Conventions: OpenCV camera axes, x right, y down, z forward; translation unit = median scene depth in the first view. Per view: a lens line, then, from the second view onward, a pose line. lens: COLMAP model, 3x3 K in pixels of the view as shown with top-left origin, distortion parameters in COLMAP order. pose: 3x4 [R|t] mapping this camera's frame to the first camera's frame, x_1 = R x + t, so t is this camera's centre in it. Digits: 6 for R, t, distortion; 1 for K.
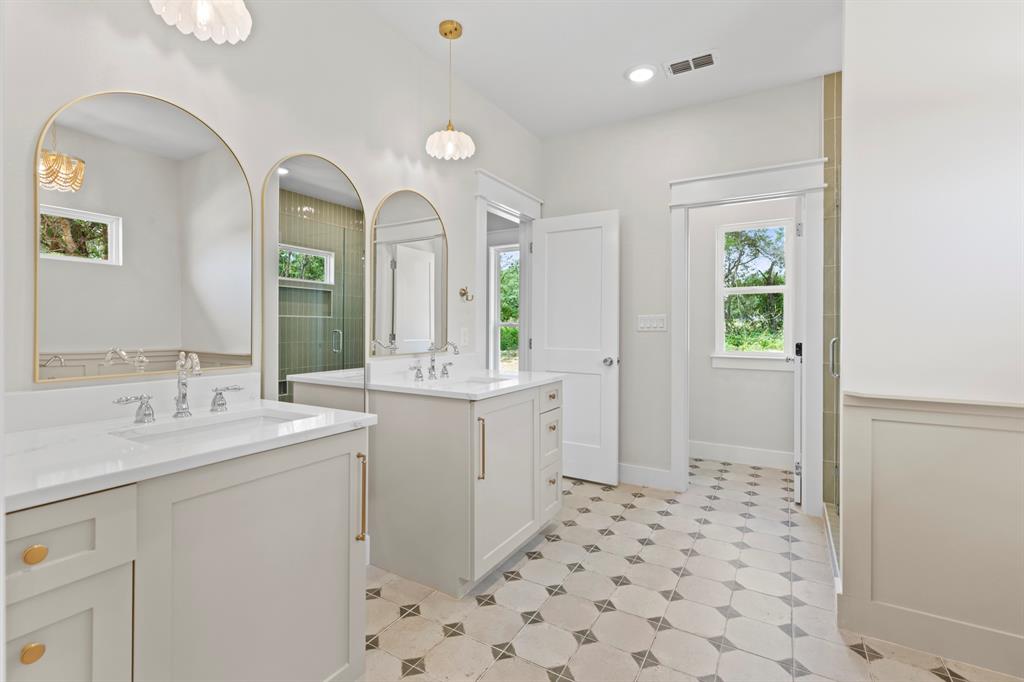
lens RADIAL K [[462.9, 0, 509.9], [0, 462.9, 331.7], [0, 0, 1]] dist [0.008148, -0.001192]
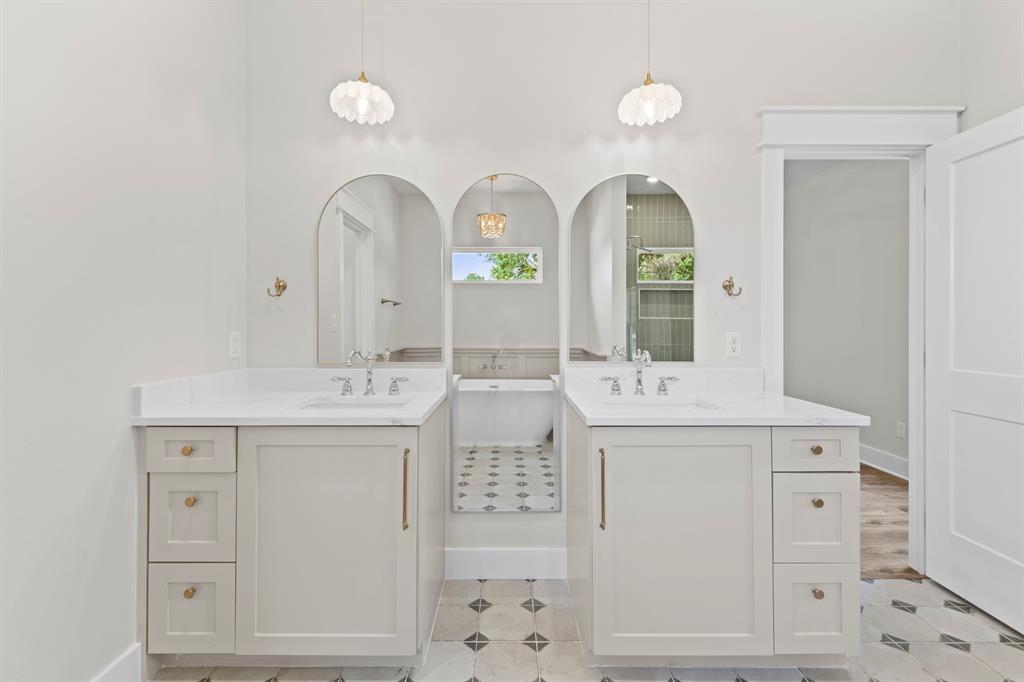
lens RADIAL K [[462.9, 0, 505.8], [0, 462.9, 327.0], [0, 0, 1]] dist [0.008148, -0.001192]
pose [[0.507851, 0.001048, -0.861445, 0.432782], [-0.007273, 0.999969, -0.003071, -0.014360], [0.861414, 0.007825, 0.507842, 0.377851]]
